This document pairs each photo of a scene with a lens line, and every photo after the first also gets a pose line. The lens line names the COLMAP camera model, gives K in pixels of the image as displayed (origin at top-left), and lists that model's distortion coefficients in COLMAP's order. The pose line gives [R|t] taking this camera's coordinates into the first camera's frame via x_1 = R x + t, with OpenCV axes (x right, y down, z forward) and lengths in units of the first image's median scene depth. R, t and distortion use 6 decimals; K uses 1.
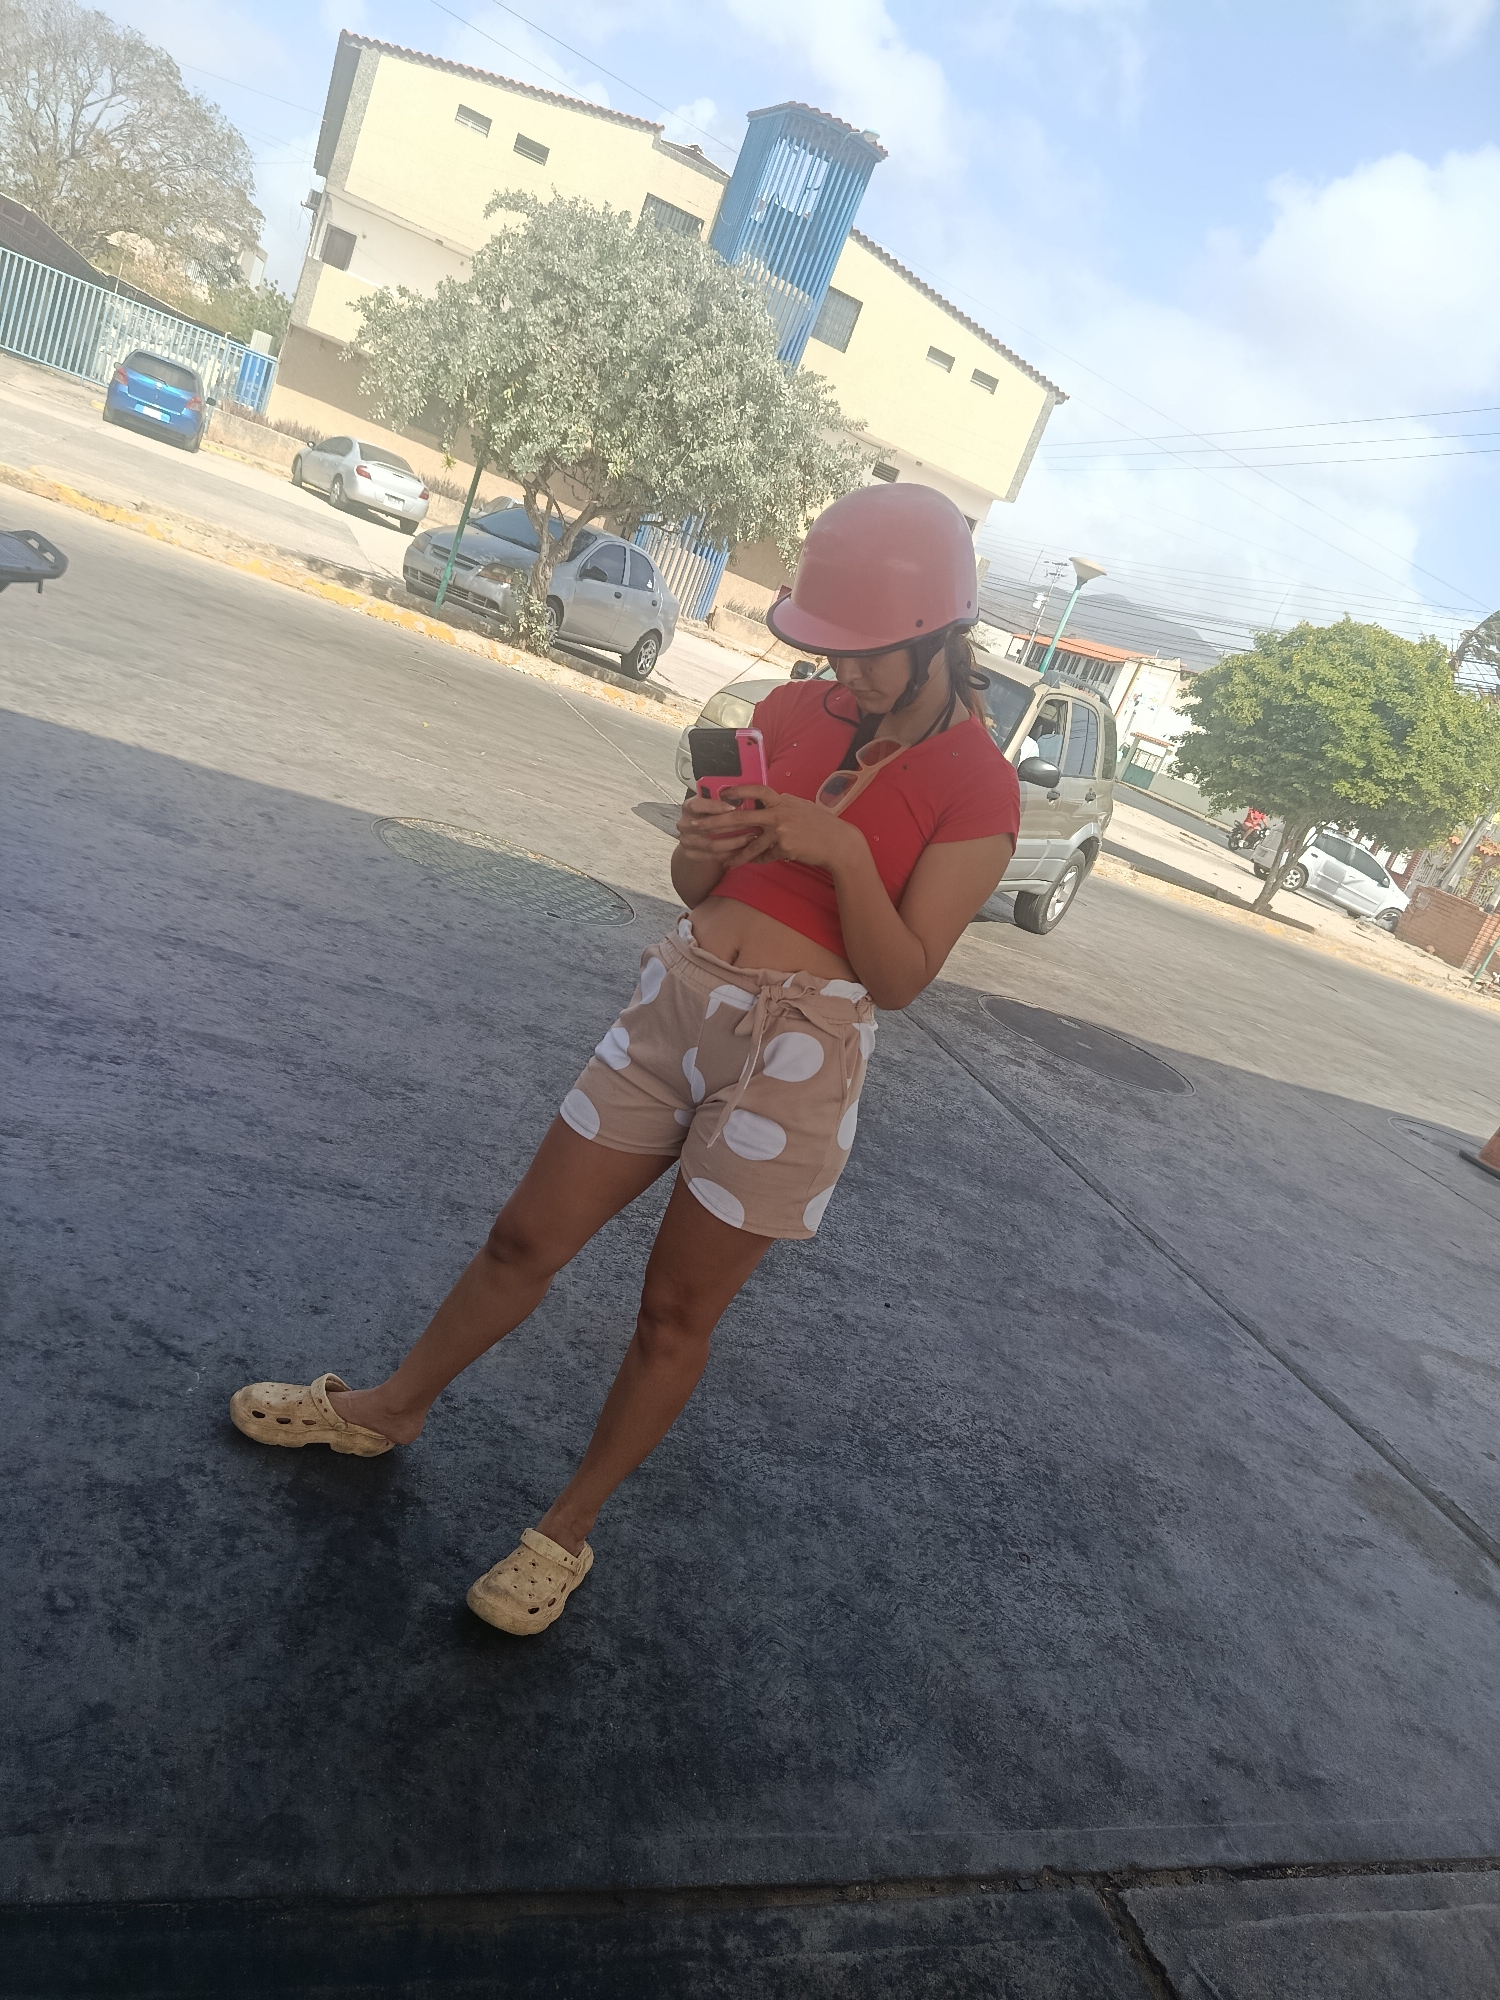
lens RADIAL K [[1438.8, 0, 750.0], [0, 1438.8, 1000.0], [0, 0, 1]] dist [0.069499, -0.097999]
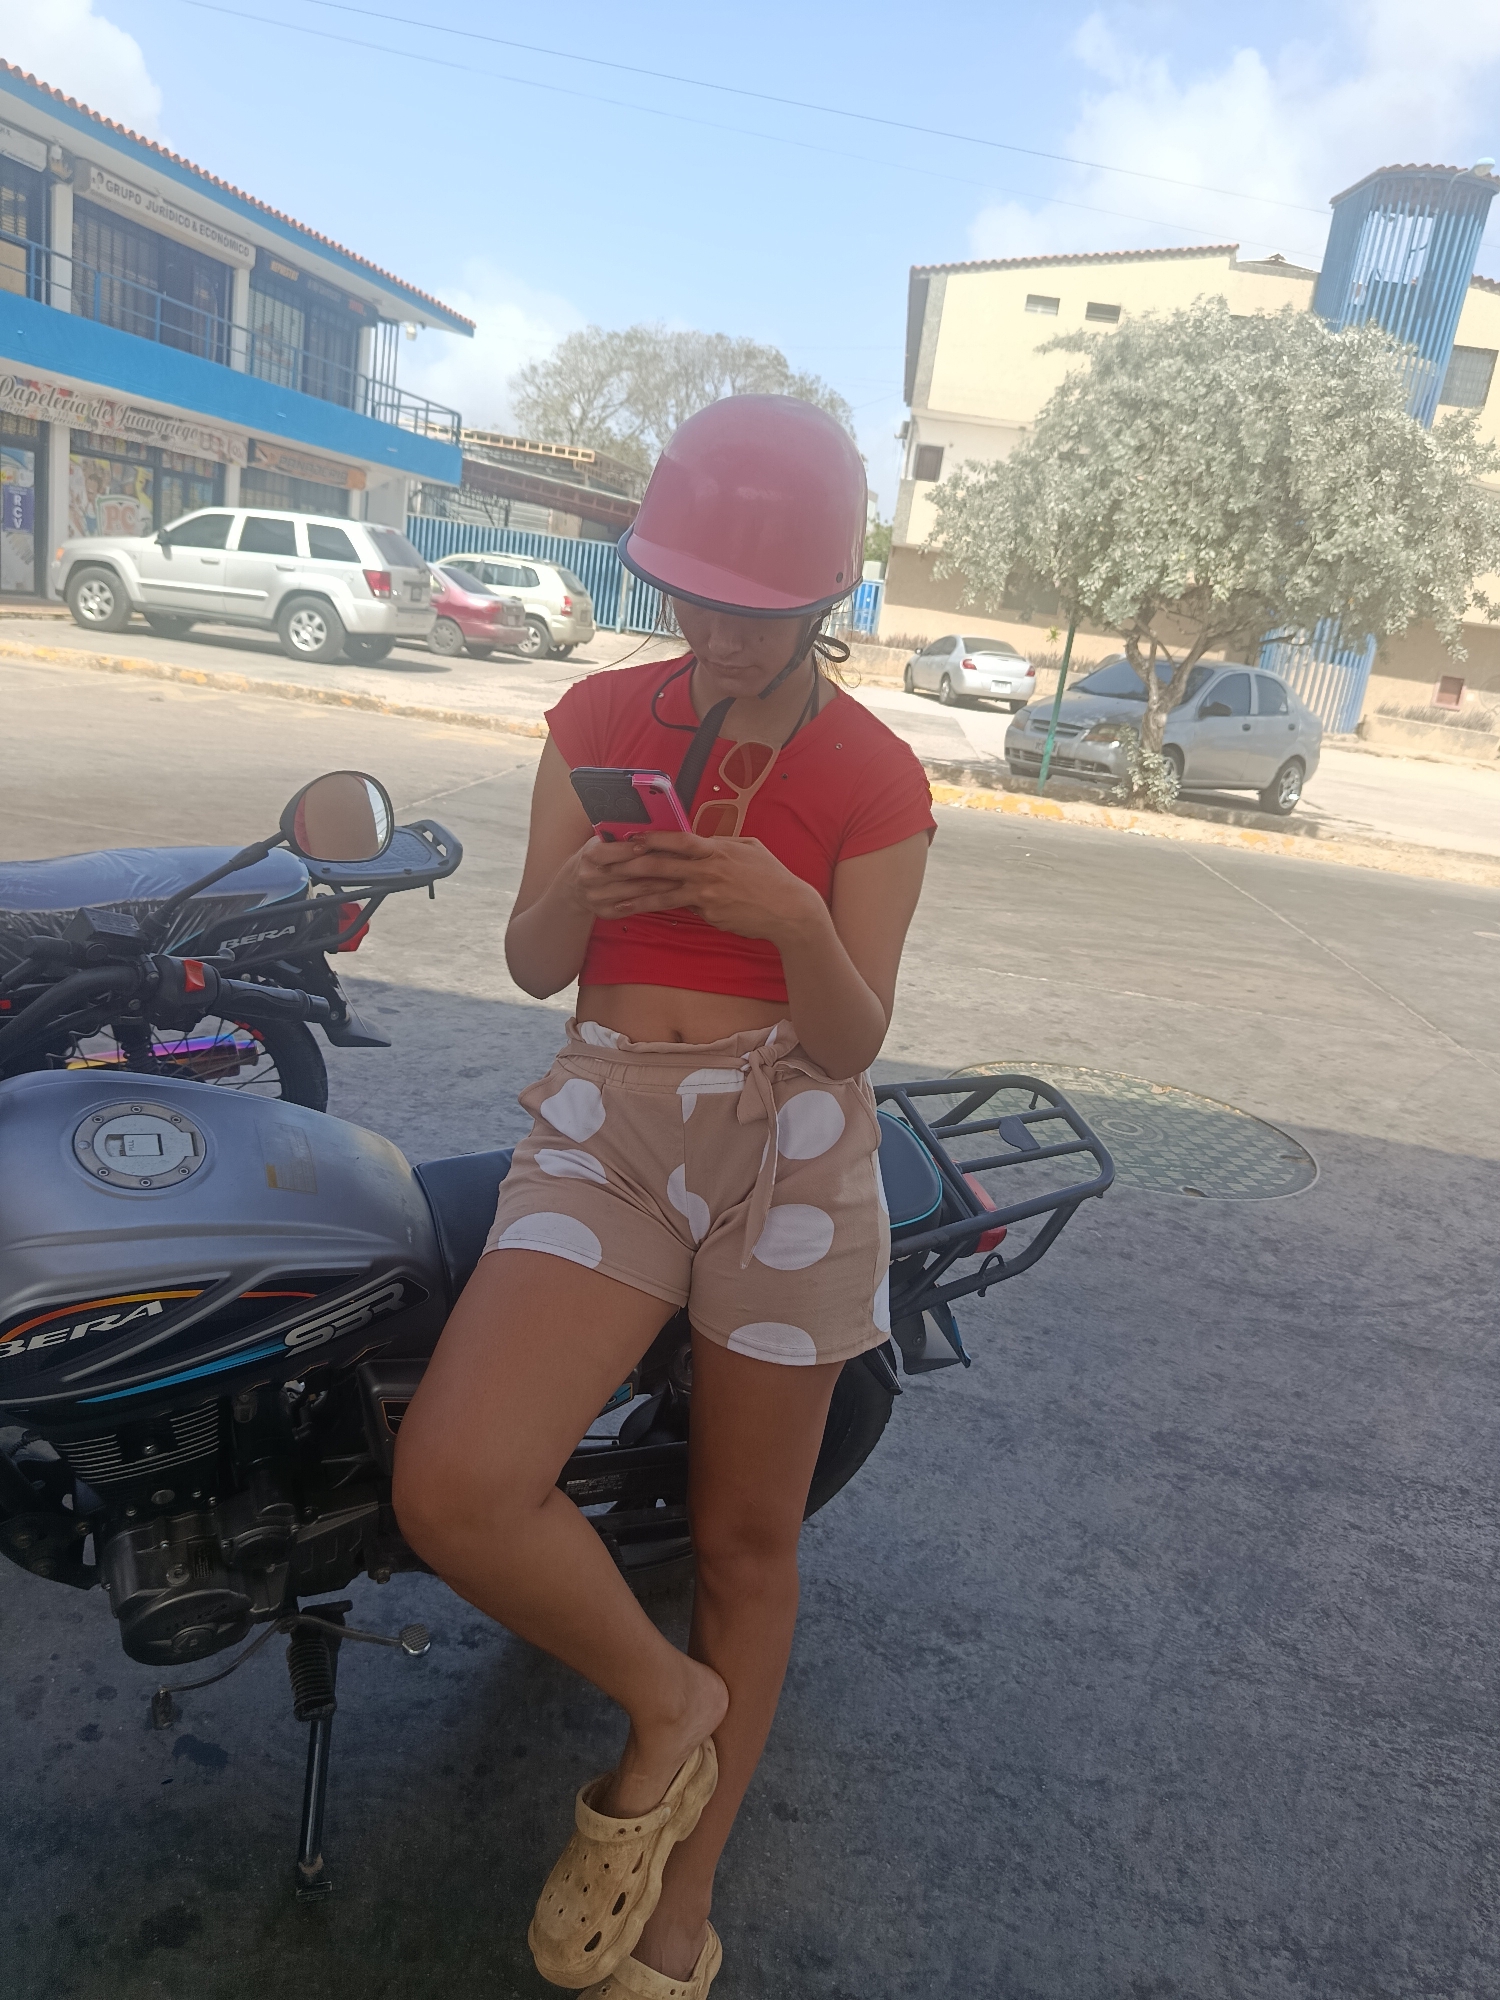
lens RADIAL K [[1438.8, 0, 750.0], [0, 1438.8, 1000.0], [0, 0, 1]] dist [0.069499, -0.097999]
pose [[0.894730, -0.129900, -0.427298, -0.005993], [0.081556, 0.988201, -0.129645, -0.028189], [0.439098, 0.081149, 0.894767, 0.097804]]
